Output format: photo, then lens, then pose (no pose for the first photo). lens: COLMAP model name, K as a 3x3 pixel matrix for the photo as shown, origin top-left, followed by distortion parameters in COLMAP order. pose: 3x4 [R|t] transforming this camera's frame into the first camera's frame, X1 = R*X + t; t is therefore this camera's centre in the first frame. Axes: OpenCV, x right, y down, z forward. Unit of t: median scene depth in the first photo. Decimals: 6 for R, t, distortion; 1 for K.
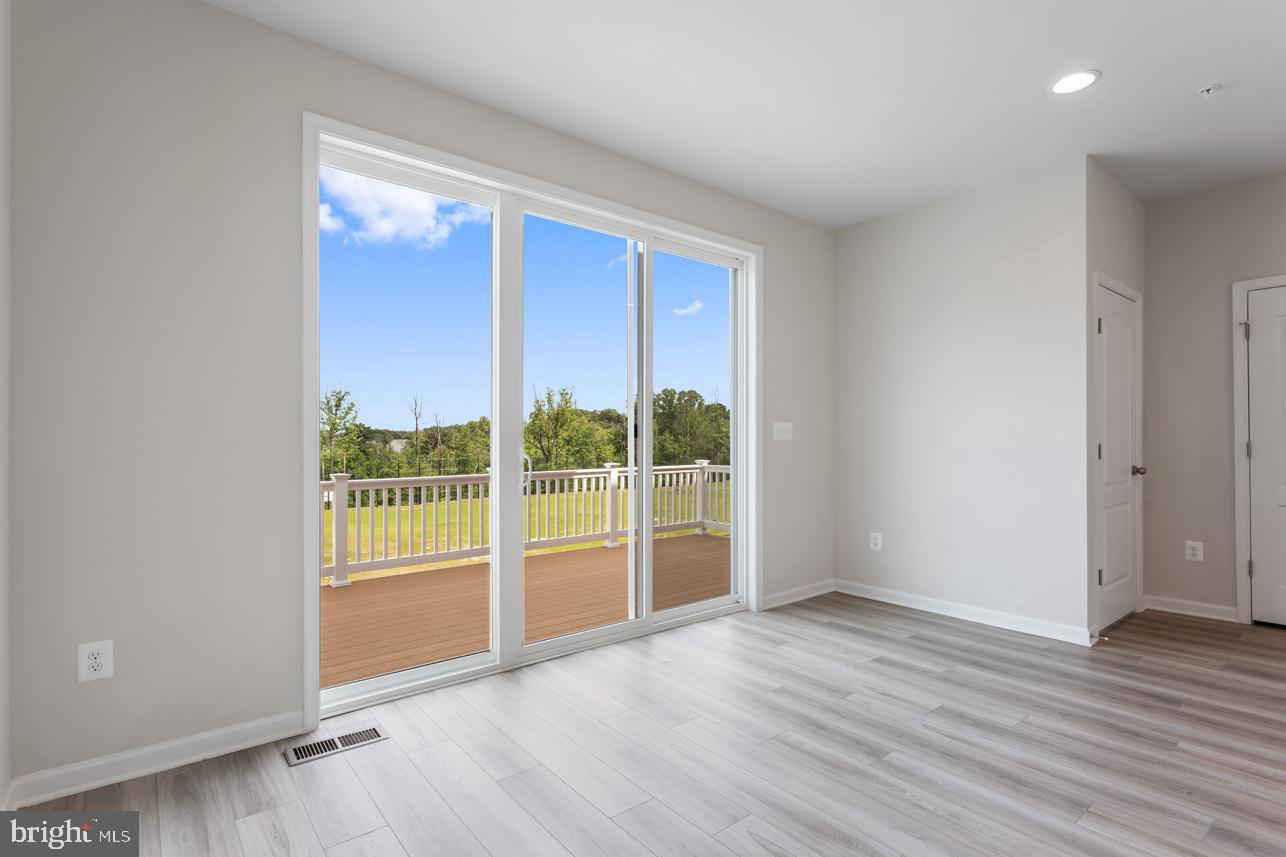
lens RADIAL K [[640.7, 0, 643.0], [0, 640.7, 428.5], [0, 0, 1]] dist [0.015925, -0.000068]
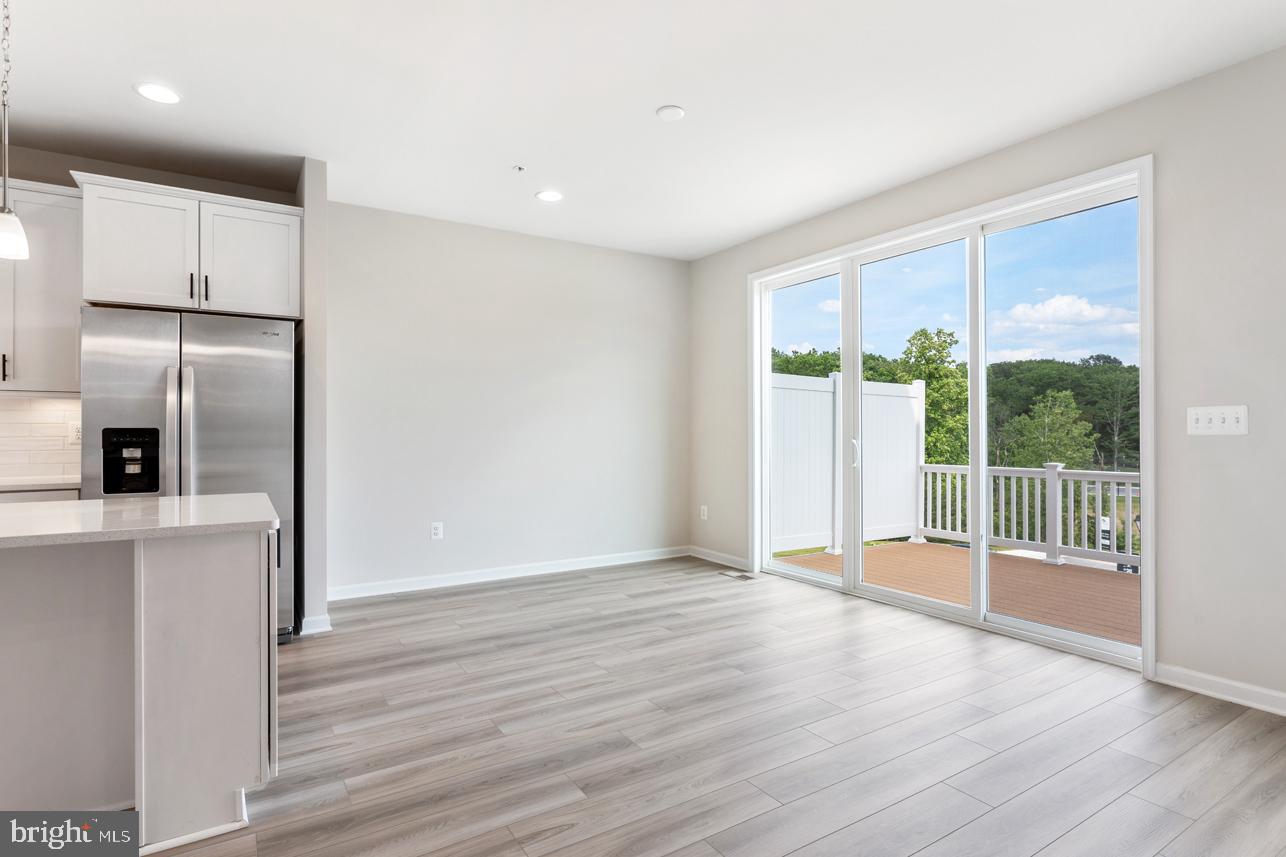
lens RADIAL K [[605.4, 0, 589.0], [0, 605.4, 430.9], [0, 0, 1]] dist [-0.000710, 0.000981]
pose [[-0.176886, -0.000033, -0.984231, 0.995862], [0.013437, 0.999907, -0.002448, 0.008397], [0.984140, -0.013658, -0.176870, 0.555523]]
